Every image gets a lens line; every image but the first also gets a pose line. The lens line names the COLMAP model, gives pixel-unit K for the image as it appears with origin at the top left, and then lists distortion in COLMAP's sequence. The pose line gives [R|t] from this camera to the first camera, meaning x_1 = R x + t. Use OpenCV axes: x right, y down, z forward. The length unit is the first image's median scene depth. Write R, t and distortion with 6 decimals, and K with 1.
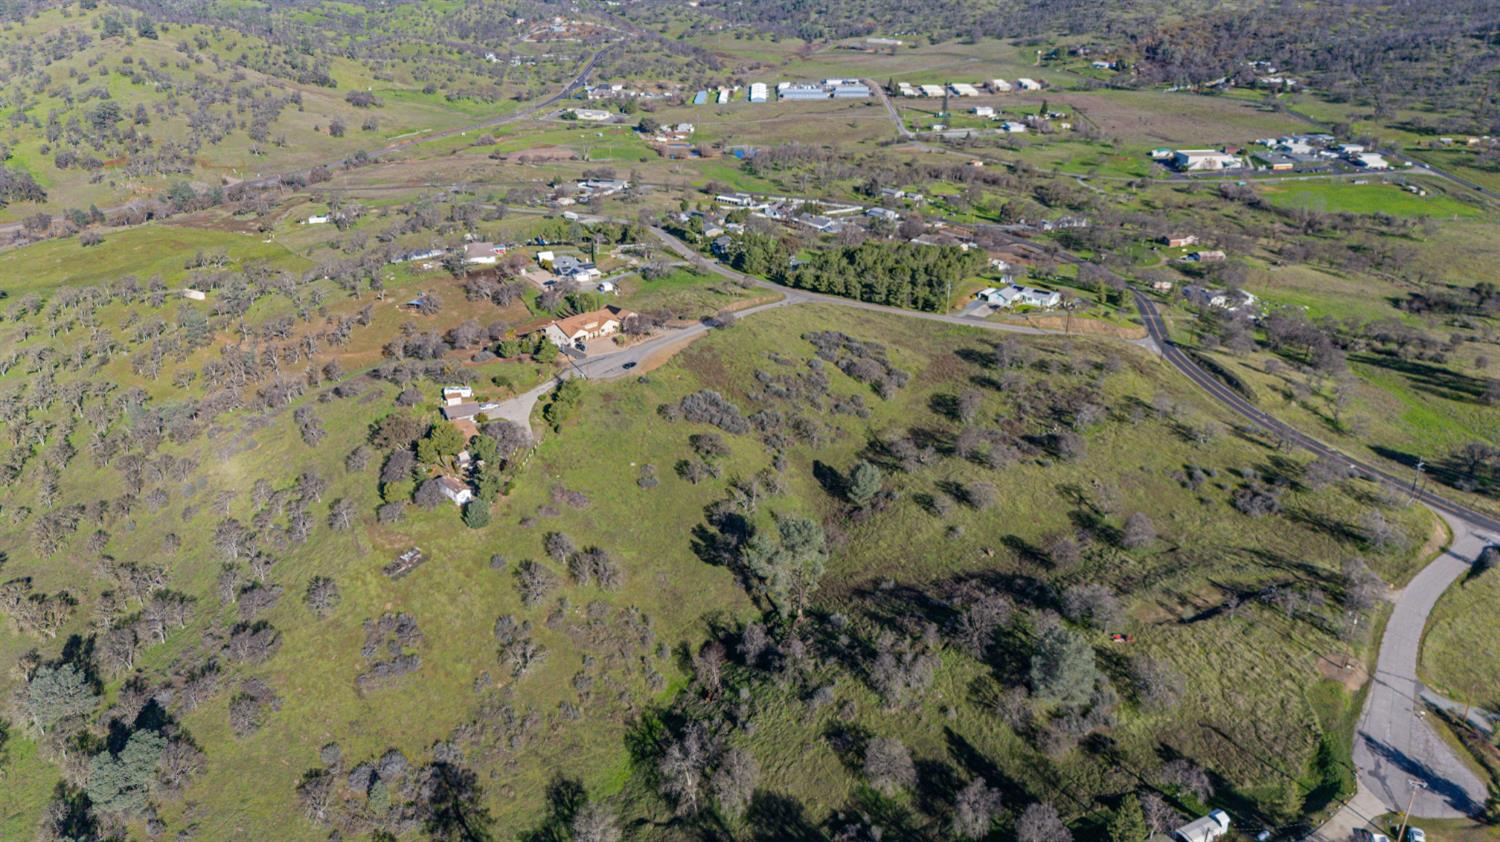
lens RADIAL K [[1096.2, 0, 745.7], [0, 1096.2, 425.3], [0, 0, 1]] dist [0.061079, -0.057030]
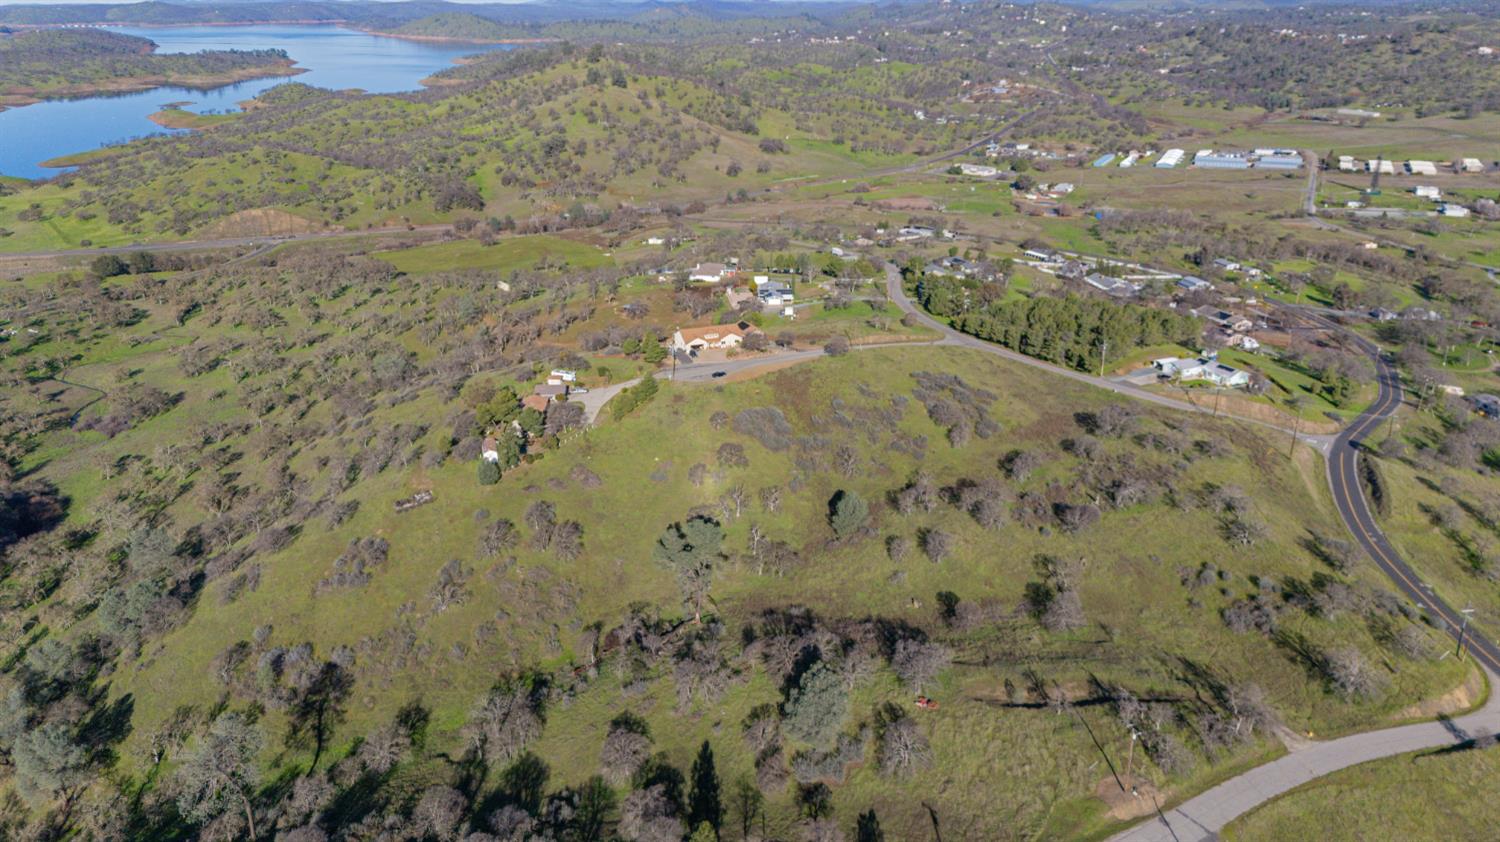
lens RADIAL K [[1096.2, 0, 747.7], [0, 1096.2, 424.0], [0, 0, 1]] dist [0.061079, -0.057030]
pose [[0.905865, 0.151185, -0.395665, 0.164903], [-0.173486, 0.984613, -0.020968, 0.003997], [0.386407, 0.087636, 0.918156, 0.030854]]
